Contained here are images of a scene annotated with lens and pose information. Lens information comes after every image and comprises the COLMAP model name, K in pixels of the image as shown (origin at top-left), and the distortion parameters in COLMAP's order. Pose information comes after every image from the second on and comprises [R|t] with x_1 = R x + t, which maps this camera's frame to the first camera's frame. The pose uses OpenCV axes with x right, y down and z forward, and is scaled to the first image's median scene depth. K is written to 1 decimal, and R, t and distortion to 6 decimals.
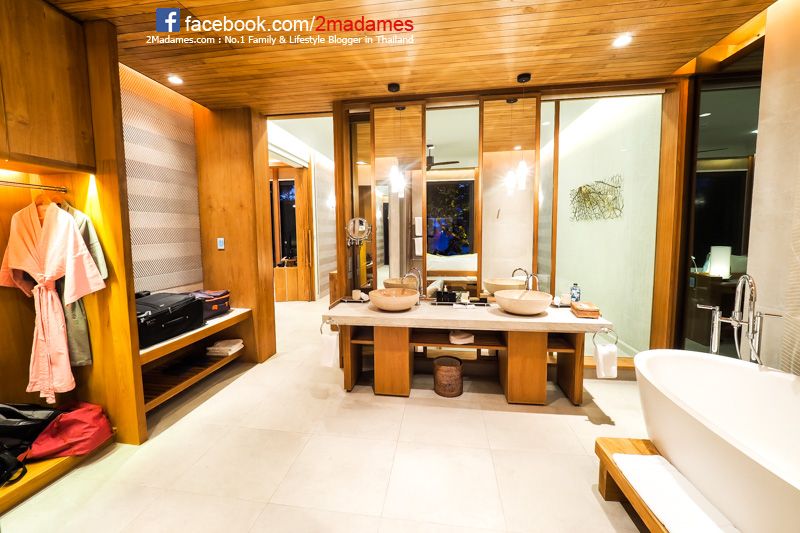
lens RADIAL K [[331.4, 0, 393.5], [0, 331.4, 262.9], [0, 0, 1]] dist [-0.000093, -0.000270]
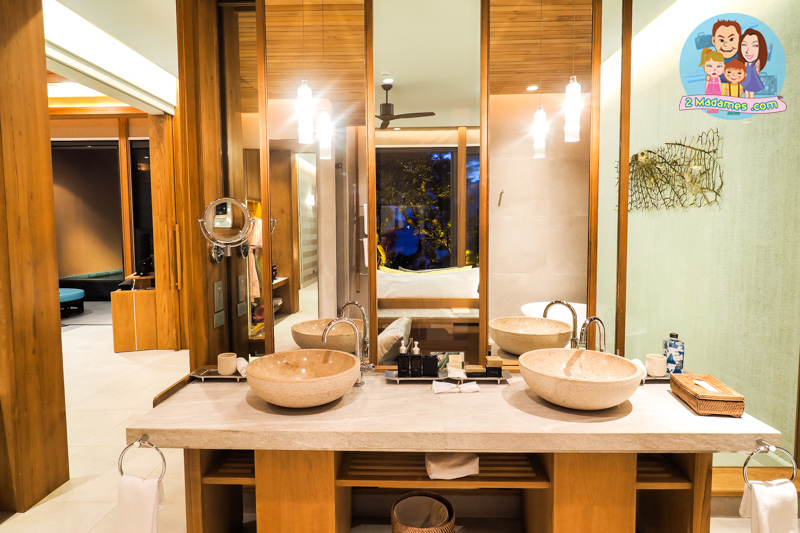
lens RADIAL K [[476.4, 0, 391.1], [0, 476.4, 263.2], [0, 0, 1]] dist [0.006115, 0.000236]
pose [[0.993931, -0.005047, 0.109892, 0.043690], [0.007135, 0.999801, -0.018620, -0.030593], [-0.109776, 0.019291, 0.993769, 0.298979]]
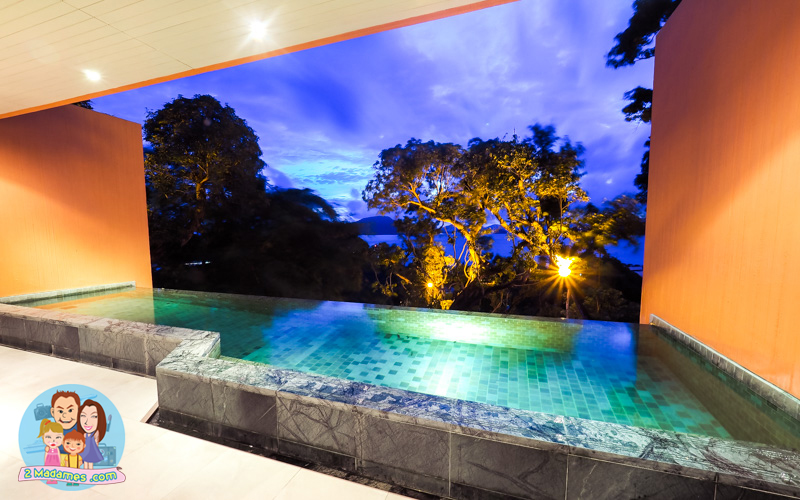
lens RADIAL K [[334.2, 0, 387.1], [0, 334.2, 264.5], [0, 0, 1]] dist [-0.001059, 0.000045]
pose [[0.978717, 0.023270, -0.203893, 0.471360], [-0.022058, 0.999723, 0.008213, -0.241294], [0.204027, -0.003540, 0.978959, 2.489701]]
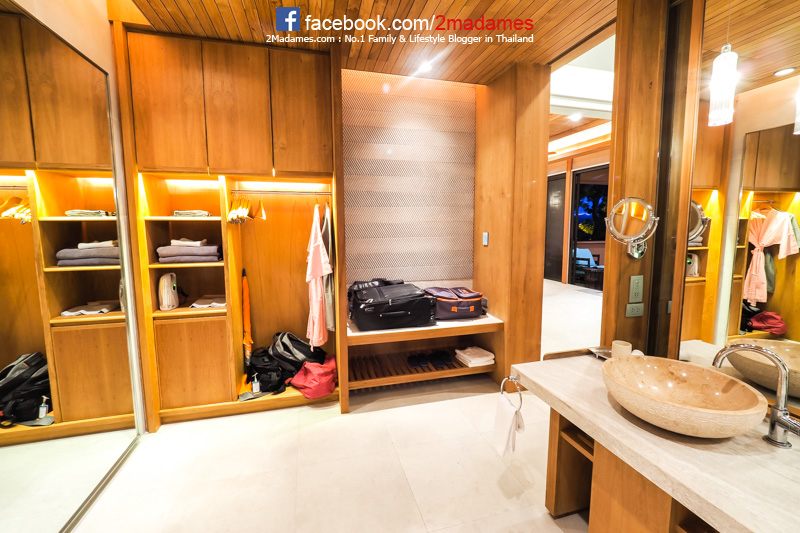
lens RADIAL K [[331.4, 0, 394.6], [0, 331.4, 260.0], [0, 0, 1]] dist [-0.000093, -0.000270]
pose [[0.397645, 0.100946, -0.911969, 0.200101], [-0.083266, 0.993798, 0.073697, -0.050853], [0.913753, 0.046631, 0.403584, 0.462796]]
